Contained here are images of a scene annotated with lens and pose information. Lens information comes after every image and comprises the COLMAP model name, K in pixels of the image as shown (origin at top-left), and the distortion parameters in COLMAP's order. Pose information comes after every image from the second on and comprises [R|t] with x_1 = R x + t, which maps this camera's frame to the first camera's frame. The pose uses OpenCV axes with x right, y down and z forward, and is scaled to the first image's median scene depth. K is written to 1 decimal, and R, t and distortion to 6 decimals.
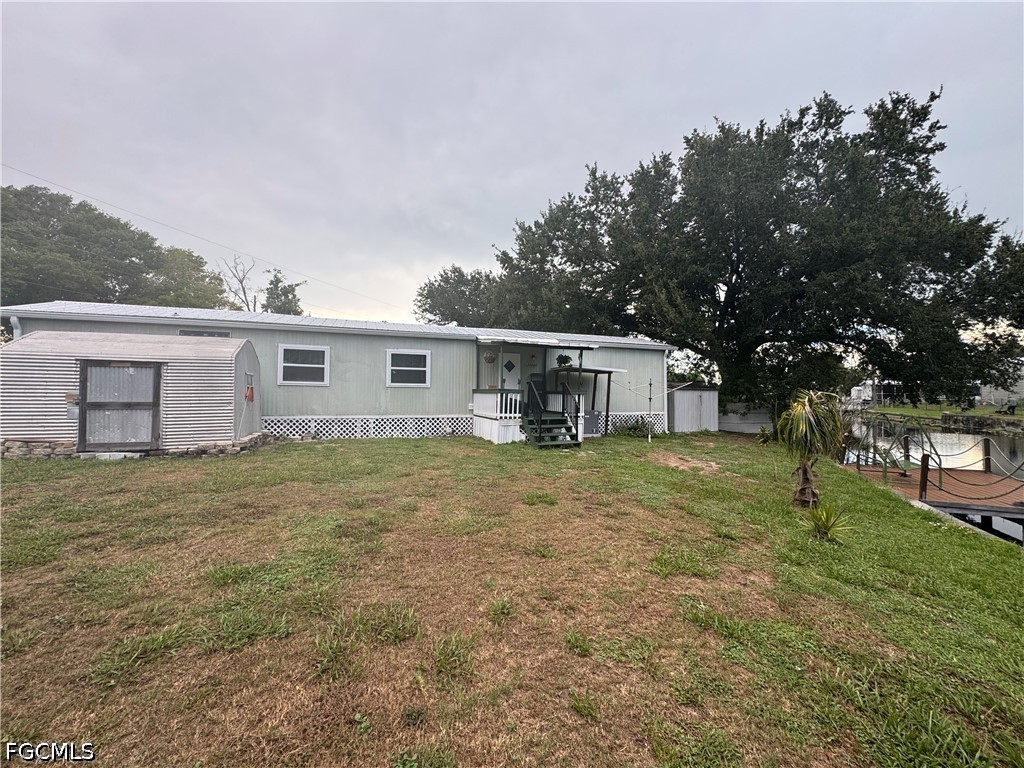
lens RADIAL K [[407.0, 0, 513.3], [0, 407.0, 383.7], [0, 0, 1]] dist [-0.000764, -0.000184]
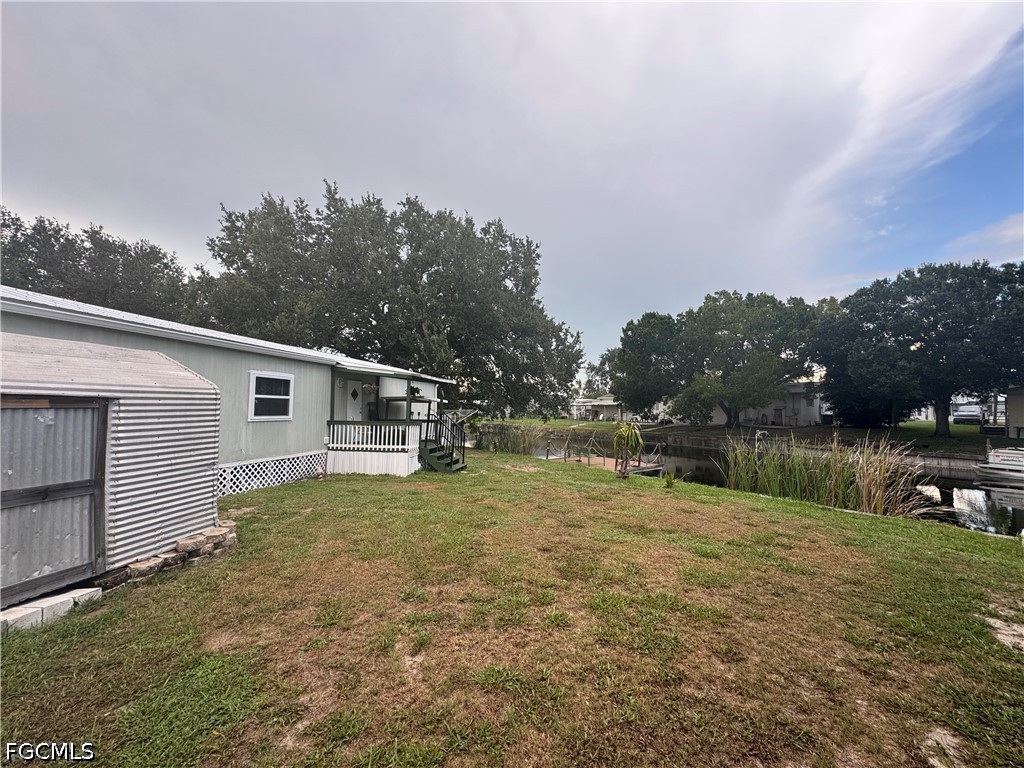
lens RADIAL K [[407.0, 0, 514.4], [0, 407.0, 382.2], [0, 0, 1]] dist [-0.000764, -0.000184]
pose [[0.531337, 0.051726, 0.845580, -0.686080], [-0.023161, 0.998648, -0.046536, -0.040321], [-0.846844, 0.005141, 0.531816, 0.203217]]
